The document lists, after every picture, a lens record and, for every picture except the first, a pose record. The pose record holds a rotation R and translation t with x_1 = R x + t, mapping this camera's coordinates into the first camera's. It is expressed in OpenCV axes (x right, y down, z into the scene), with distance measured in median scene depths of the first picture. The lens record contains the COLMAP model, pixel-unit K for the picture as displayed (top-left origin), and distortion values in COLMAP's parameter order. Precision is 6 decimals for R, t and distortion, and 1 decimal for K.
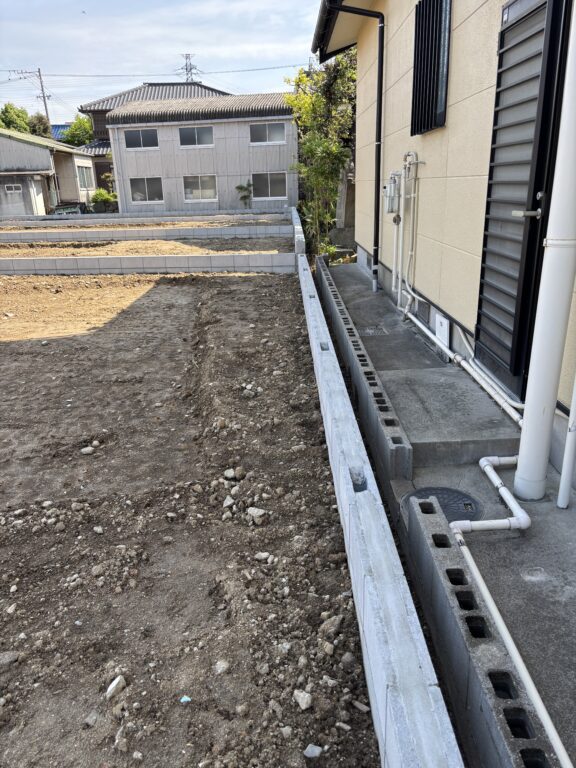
lens RADIAL K [[577.5, 0, 279.0], [0, 577.5, 388.3], [0, 0, 1]] dist [0.046197, -0.055856]
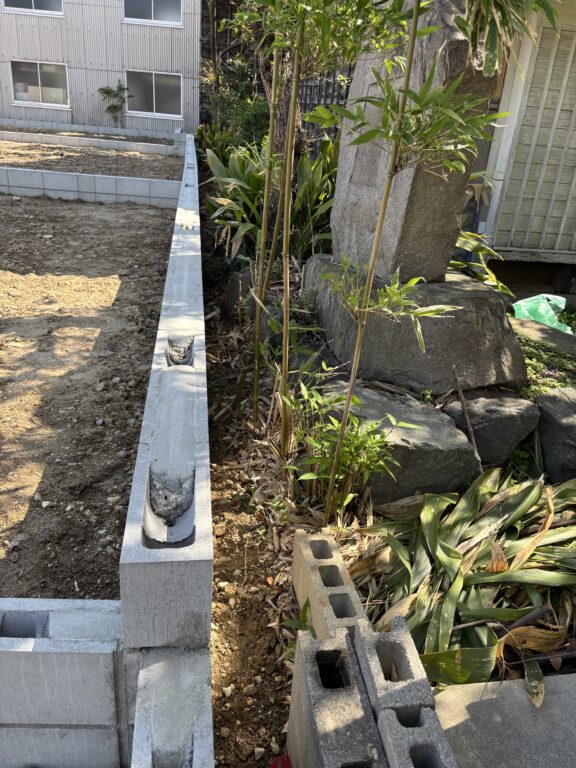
lens RADIAL K [[577.5, 0, 291.2], [0, 577.5, 387.6], [0, 0, 1]] dist [0.046197, -0.055856]
pose [[0.979381, 0.029987, 0.199786, 0.034856], [-0.051208, 0.993474, 0.101916, -0.279655], [-0.195427, -0.110045, 0.974525, 0.857148]]
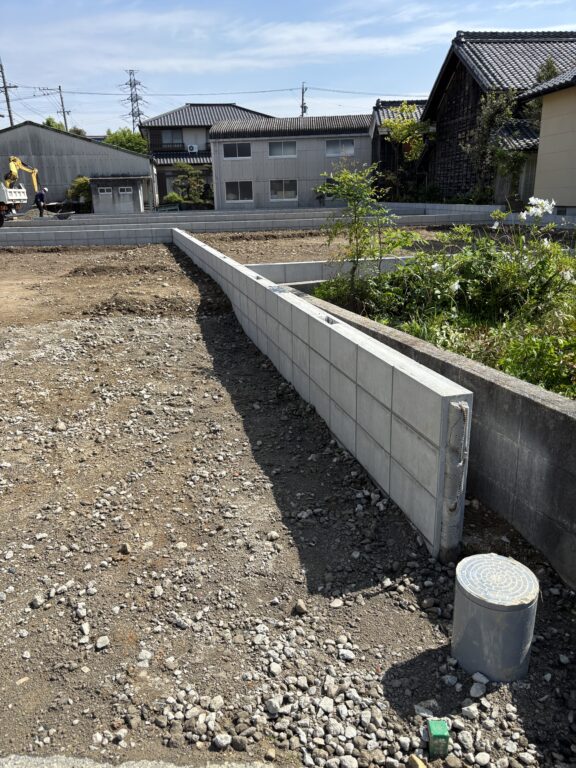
lens RADIAL K [[577.5, 0, 286.4], [0, 577.5, 382.1], [0, 0, 1]] dist [0.046197, -0.055856]
pose [[0.993447, -0.032242, 0.109656, -0.789484], [0.035721, 0.998914, -0.029912, 0.303623], [-0.108573, 0.033633, 0.993519, -0.652897]]
